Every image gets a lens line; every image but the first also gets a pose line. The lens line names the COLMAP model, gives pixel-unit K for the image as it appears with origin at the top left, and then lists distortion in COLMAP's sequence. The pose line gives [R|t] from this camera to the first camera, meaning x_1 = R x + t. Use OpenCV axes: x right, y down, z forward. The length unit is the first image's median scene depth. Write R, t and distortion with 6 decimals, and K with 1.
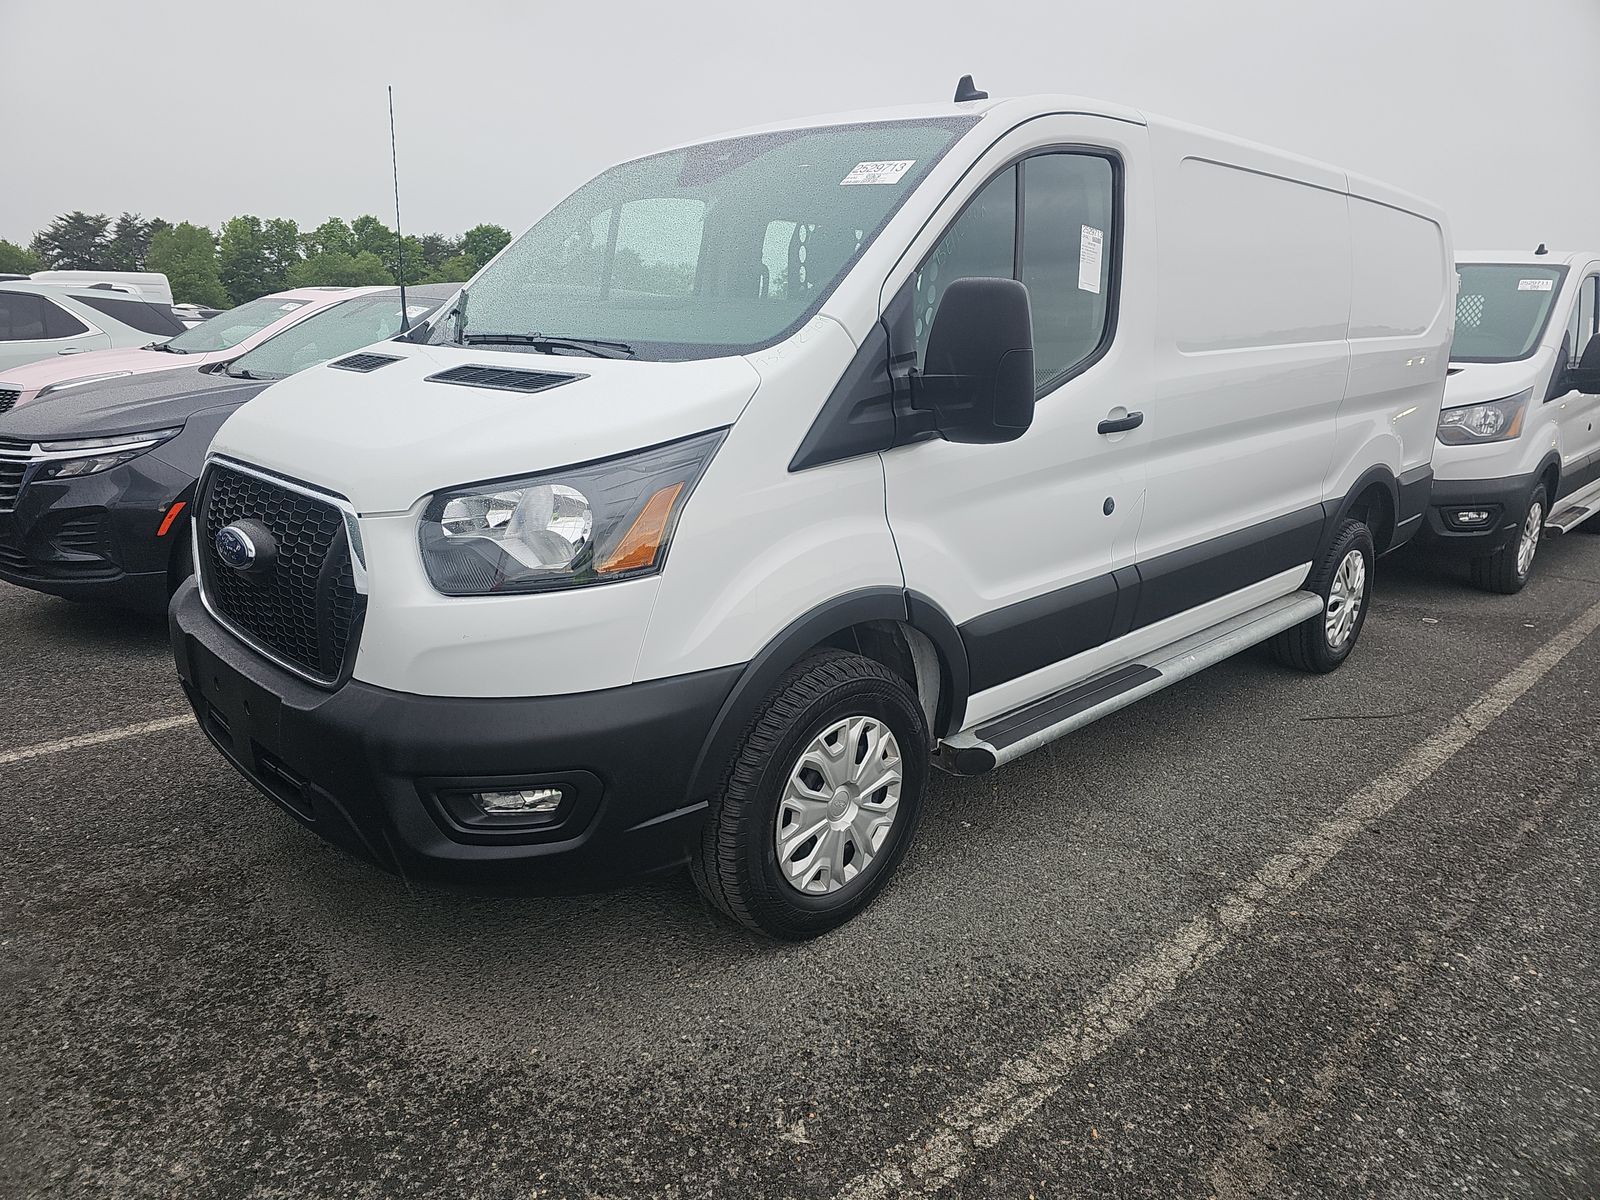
lens RADIAL K [[1049.7, 0, 791.4], [0, 1049.7, 601.5], [0, 0, 1]] dist [0.057550, -0.050850]
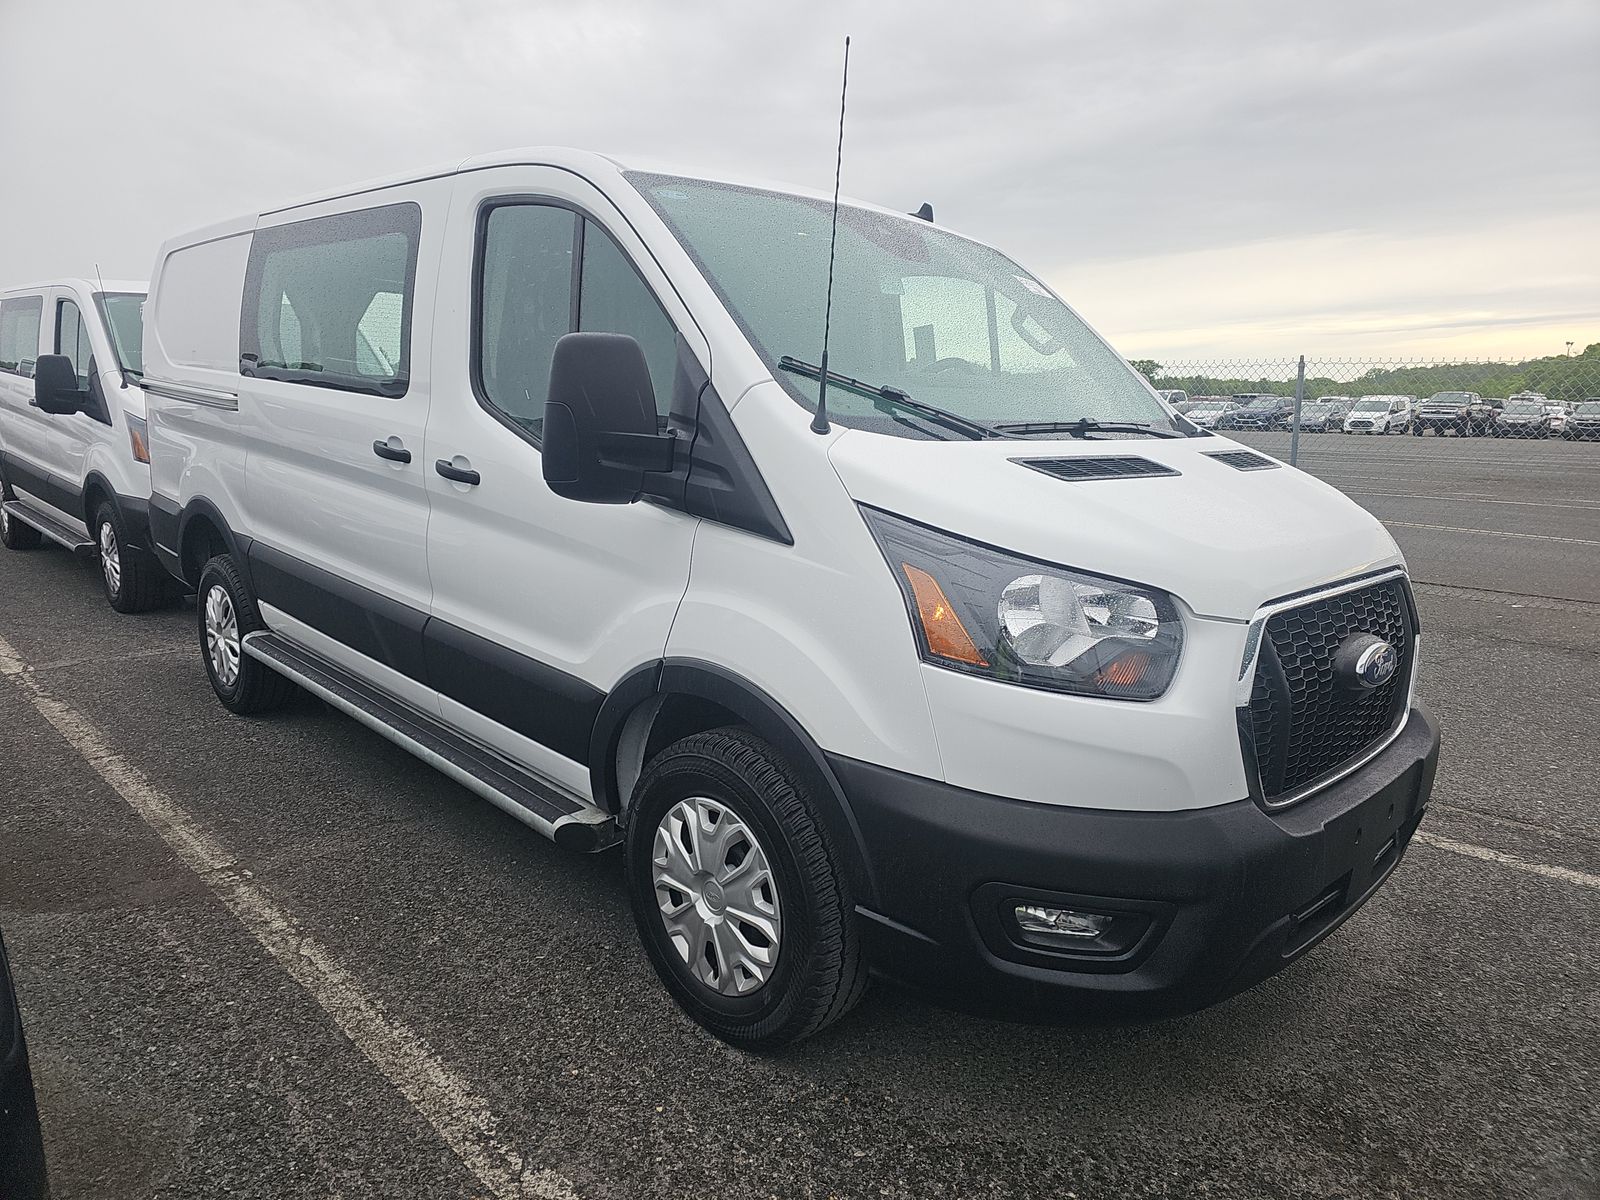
lens RADIAL K [[1049.7, 0, 808.6], [0, 1049.7, 608.4], [0, 0, 1]] dist [0.057550, -0.050850]
pose [[-0.009211, -0.225245, 0.974259, -1.239227], [0.219931, 0.949986, 0.221712, -0.362988], [-0.975472, 0.216312, 0.040788, 1.256100]]
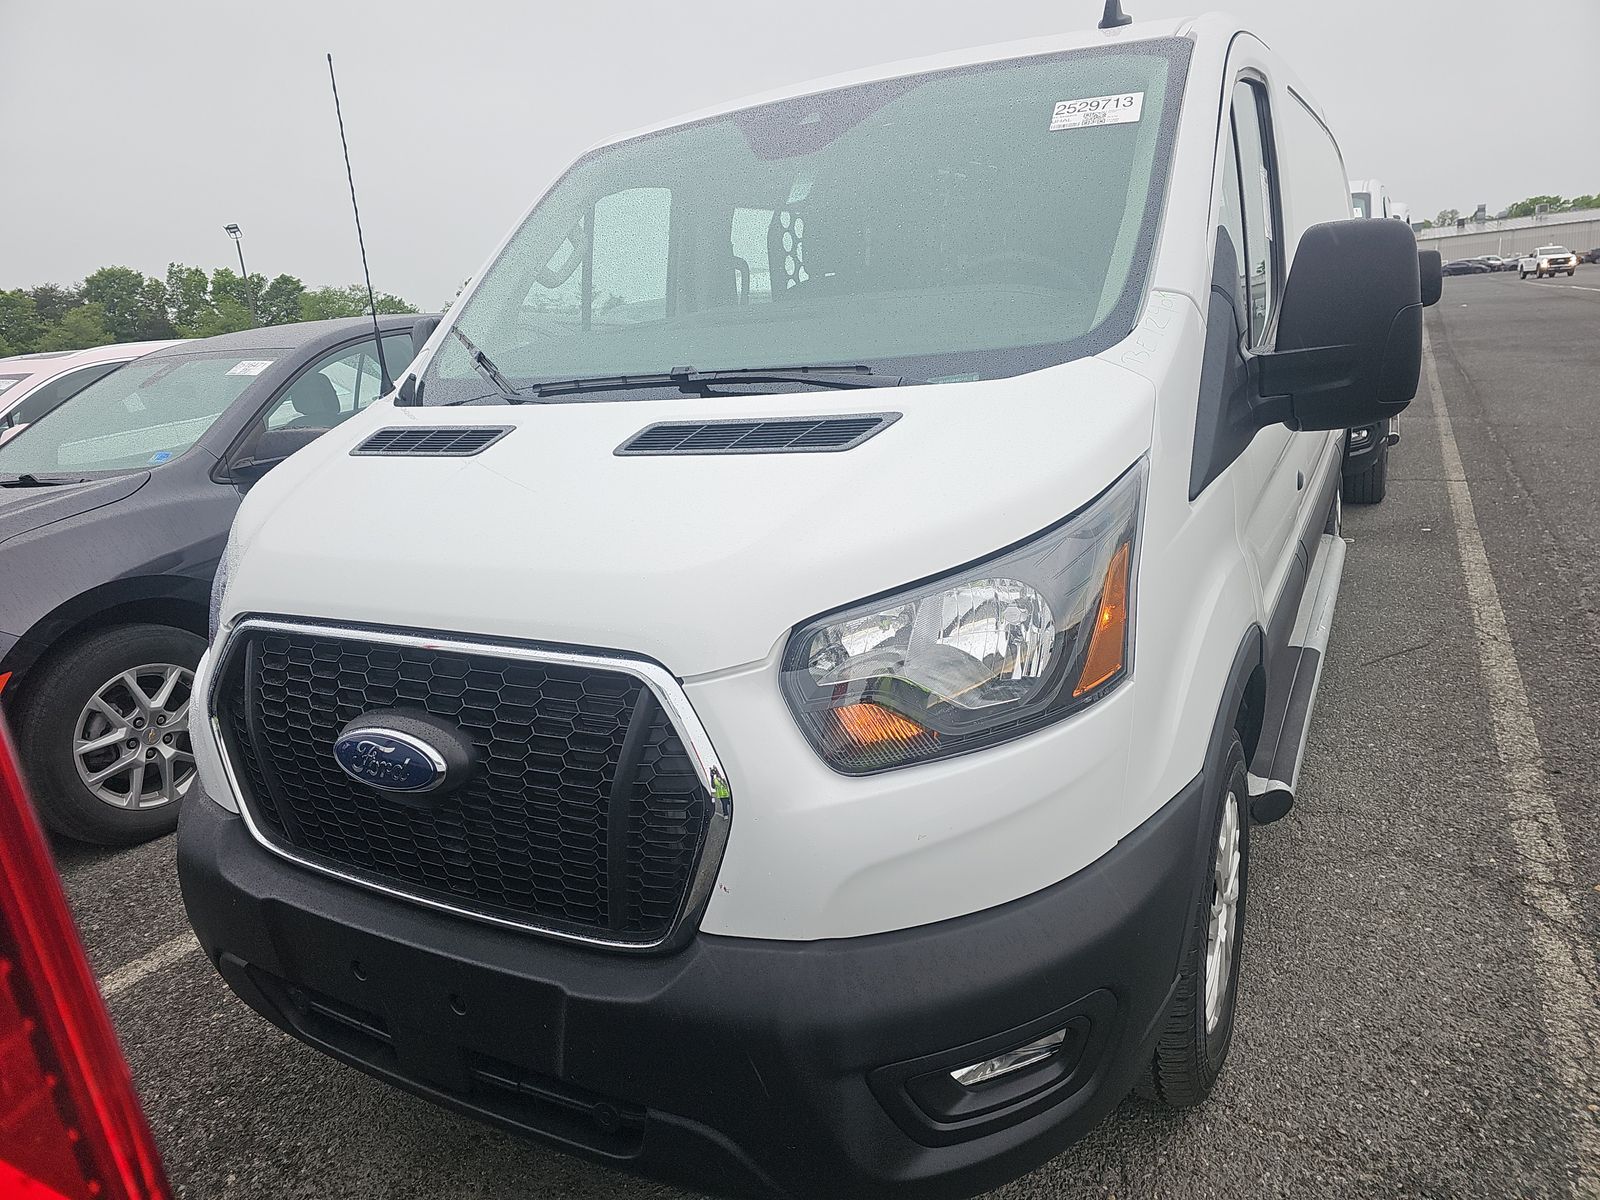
lens RADIAL K [[1049.7, 0, 808.3], [0, 1049.7, 590.8], [0, 0, 1]] dist [0.057550, -0.050850]
pose [[0.950409, -0.179352, 0.254078, -0.374625], [0.181020, 0.983332, 0.017000, -0.101215], [-0.252892, 0.029836, 0.967034, 0.285447]]
